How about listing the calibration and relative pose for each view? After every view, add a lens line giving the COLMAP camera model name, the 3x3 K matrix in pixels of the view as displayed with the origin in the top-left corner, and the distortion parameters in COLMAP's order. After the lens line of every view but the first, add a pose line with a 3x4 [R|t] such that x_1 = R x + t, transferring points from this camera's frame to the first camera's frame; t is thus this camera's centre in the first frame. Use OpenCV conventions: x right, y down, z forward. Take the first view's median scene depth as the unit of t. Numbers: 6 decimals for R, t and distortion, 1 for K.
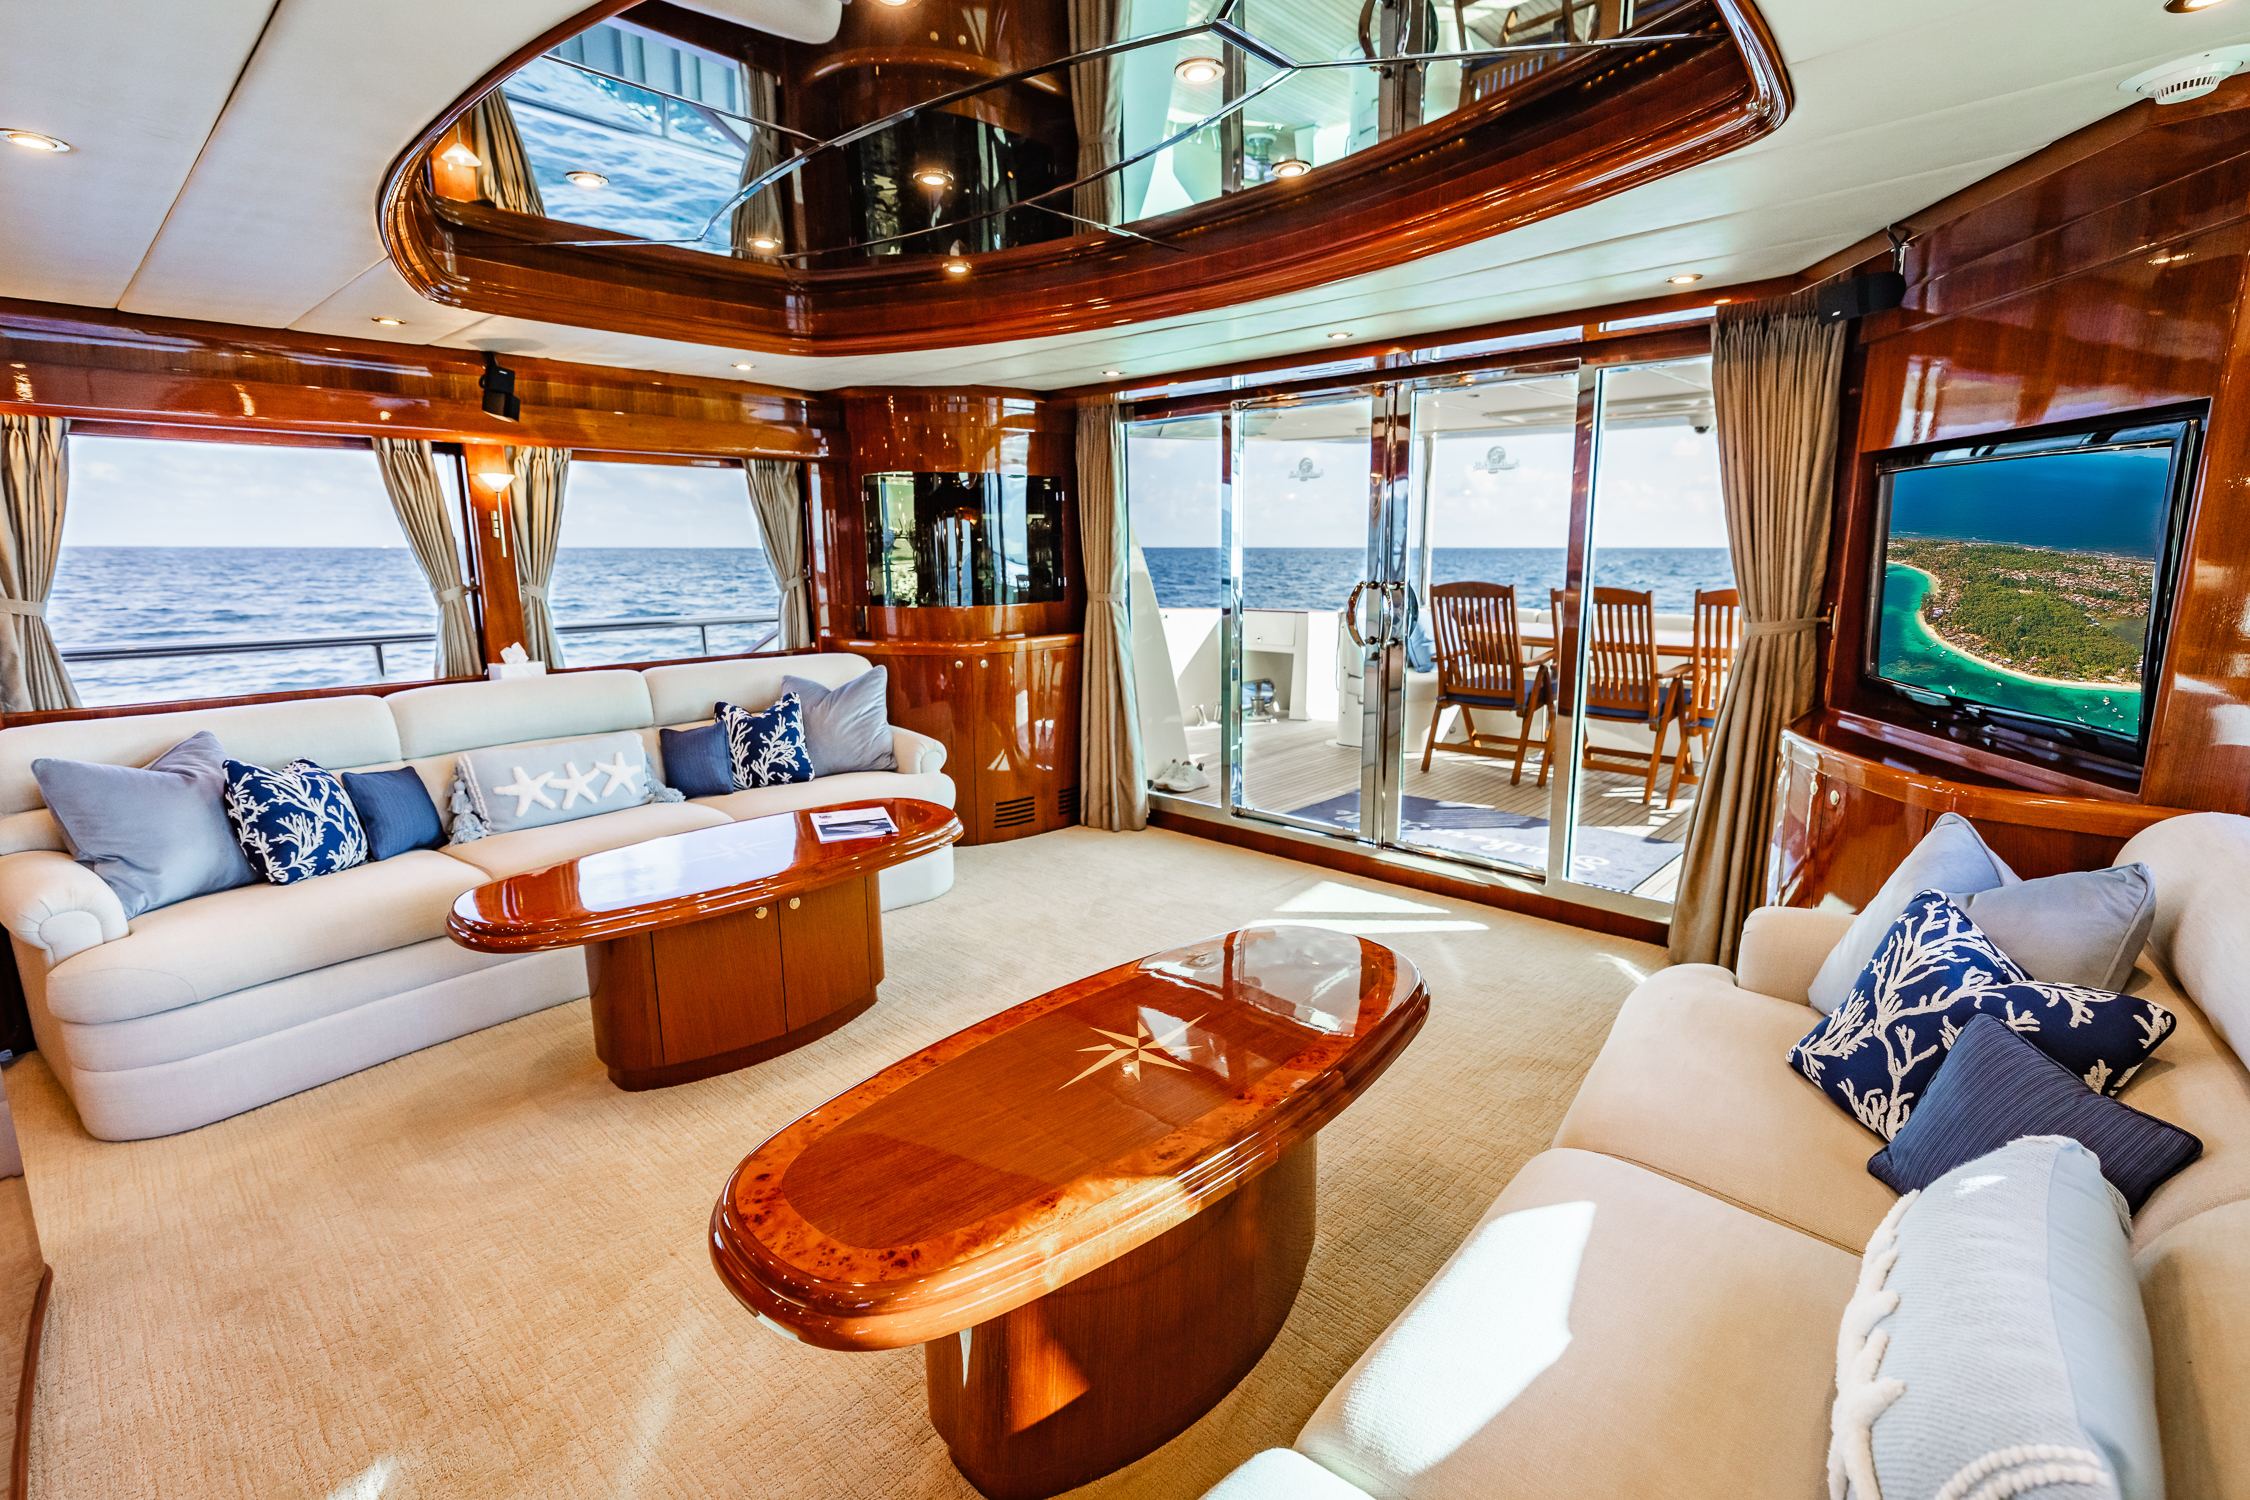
lens RADIAL K [[997.6, 0, 1135.1], [0, 997.6, 745.6], [0, 0, 1]] dist [0.003798, 0.000032]
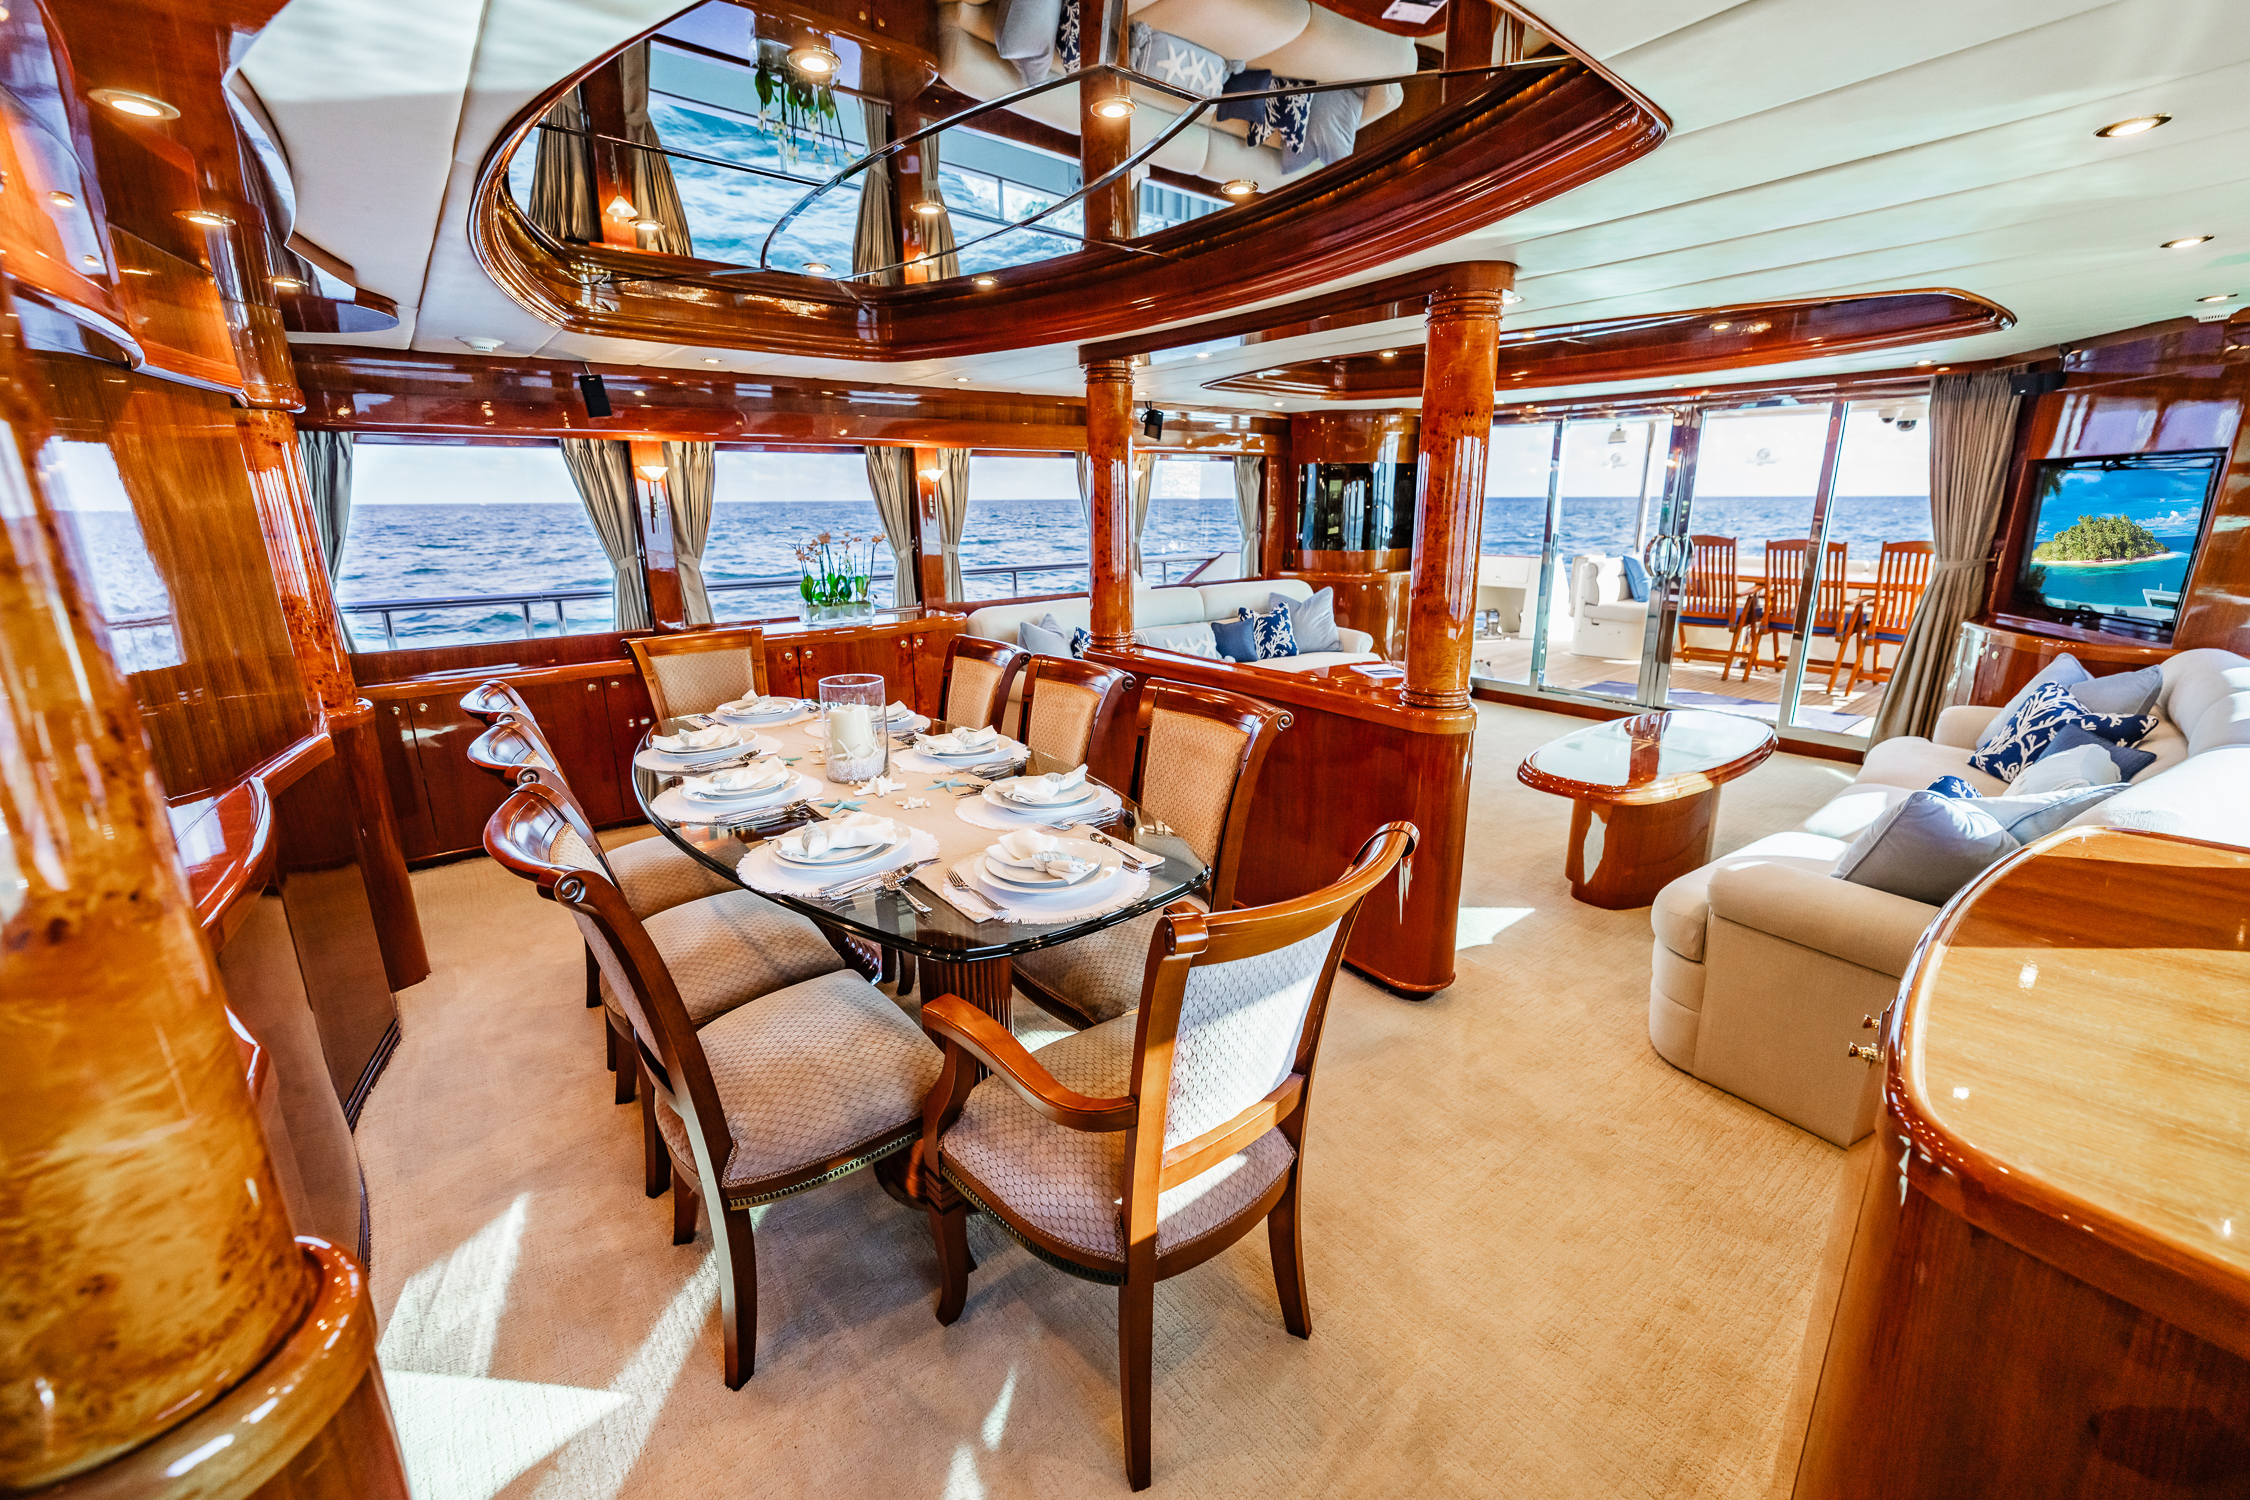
lens RADIAL K [[890.9, 0, 1132.5], [0, 890.9, 740.2], [0, 0, 1]] dist [0.001977, 0.000387]
pose [[0.990674, 0.033380, -0.132105, -0.402341], [-0.024601, 0.997413, 0.067537, 0.083767], [0.134018, -0.063657, 0.988932, -0.523376]]
